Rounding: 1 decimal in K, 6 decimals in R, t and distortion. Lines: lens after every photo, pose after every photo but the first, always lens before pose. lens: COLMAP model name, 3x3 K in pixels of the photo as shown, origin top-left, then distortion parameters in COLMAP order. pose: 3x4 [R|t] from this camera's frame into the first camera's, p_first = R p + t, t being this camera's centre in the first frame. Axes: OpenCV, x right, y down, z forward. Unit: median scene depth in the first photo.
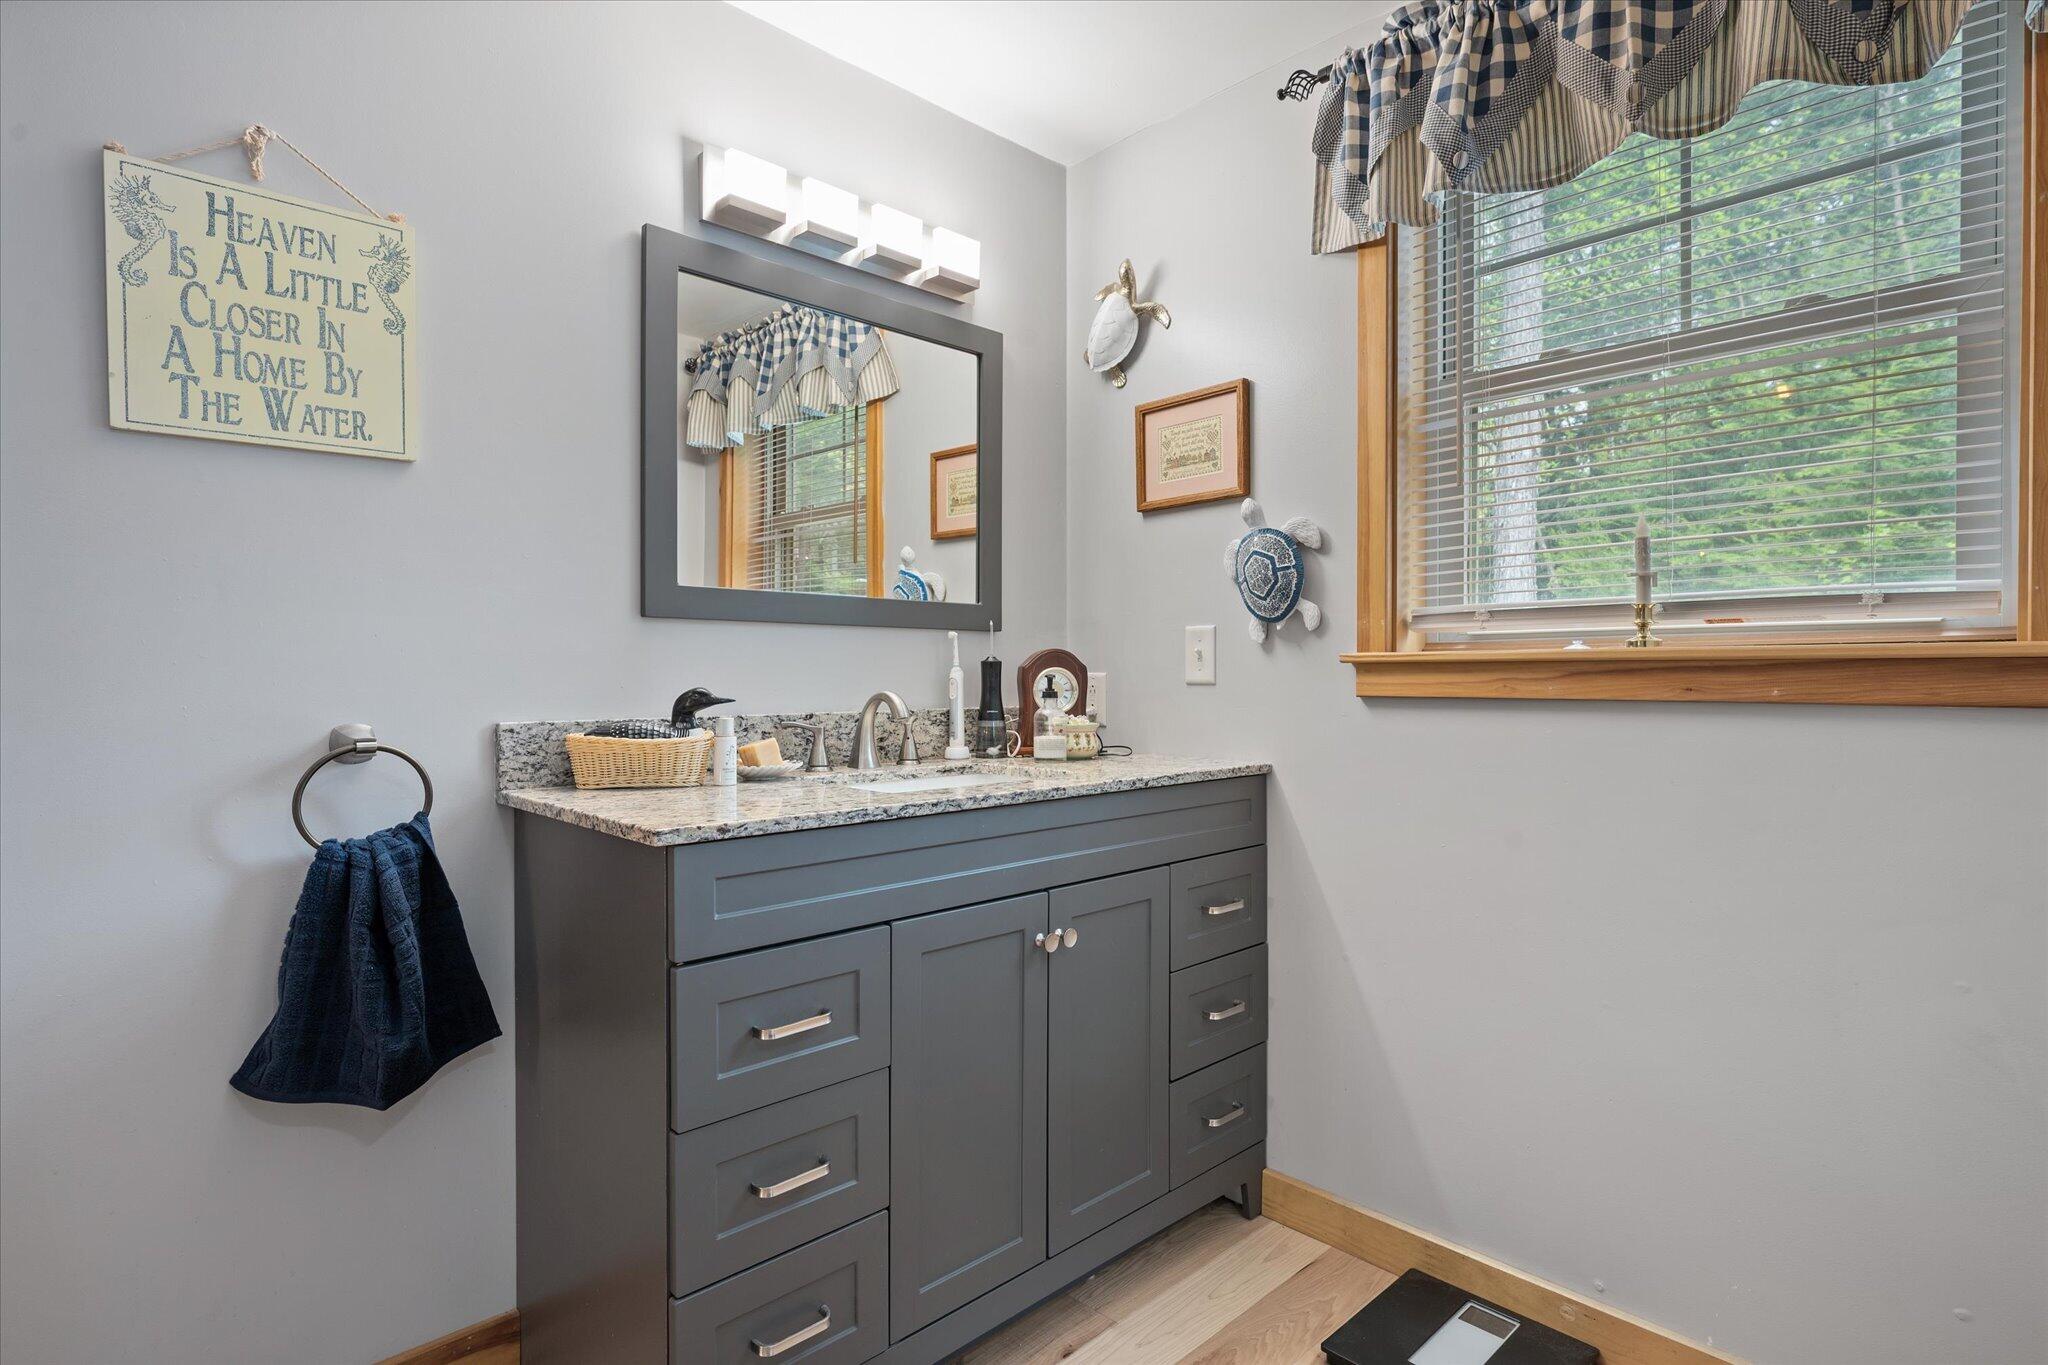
lens RADIAL K [[1045.0, 0, 1019.7], [0, 1045.0, 676.5], [0, 0, 1]] dist [-0.003150, -0.000267]
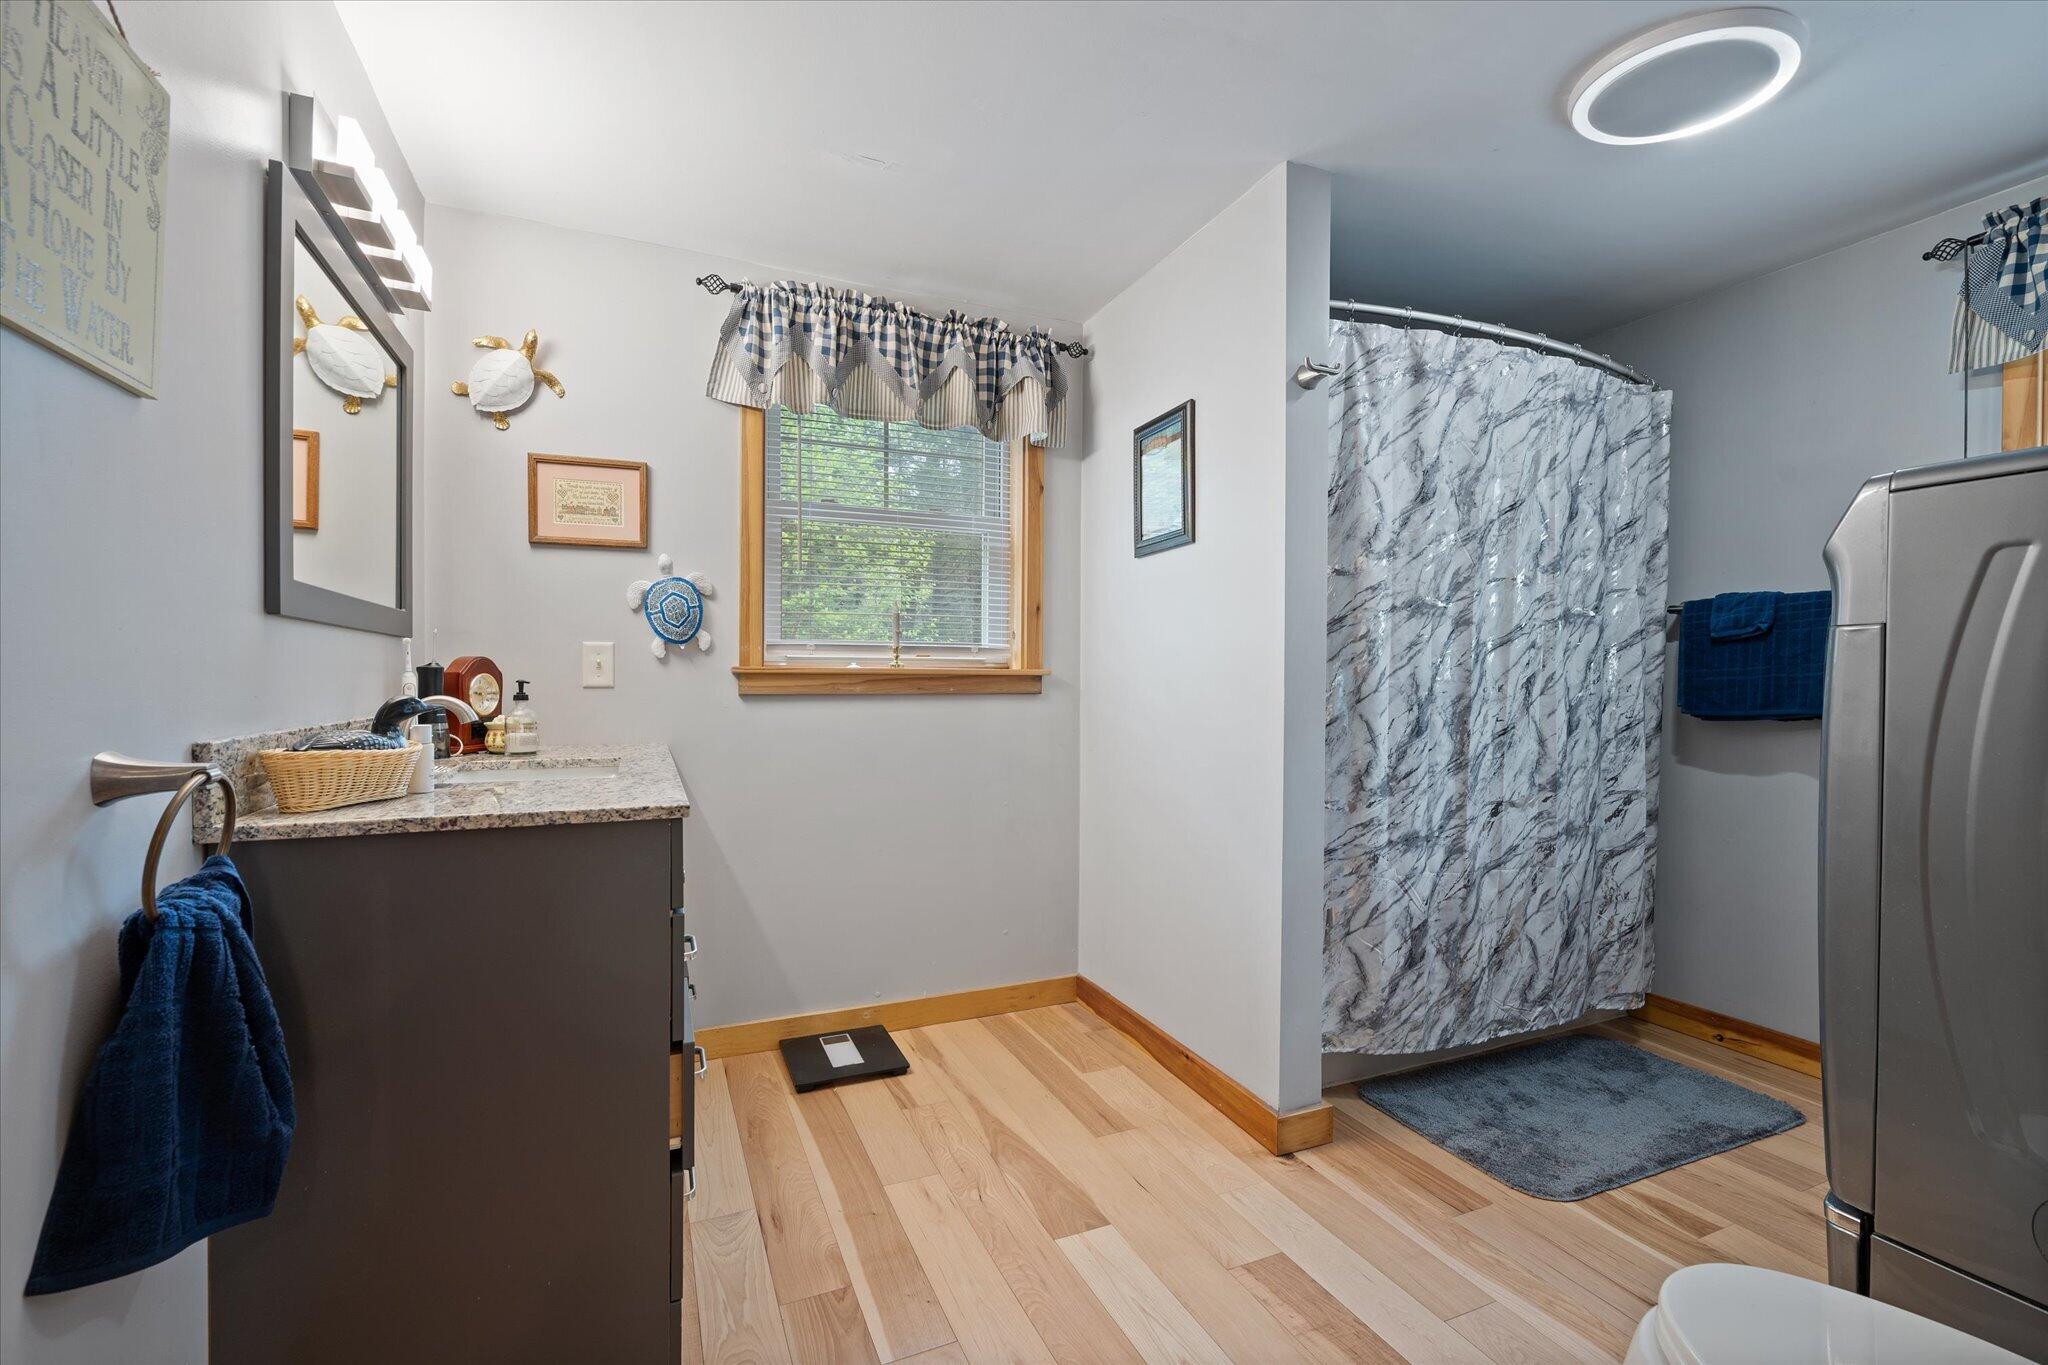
lens RADIAL K [[927.2, 0, 1024.0], [0, 927.2, 682.5], [0, 0, 1]] dist [-0.002153, -0.000529]
pose [[0.318644, -0.002628, 0.947871, -0.839420], [-0.002670, 0.999990, 0.003670, -0.005067], [-0.947871, -0.003700, 0.318634, 0.158795]]
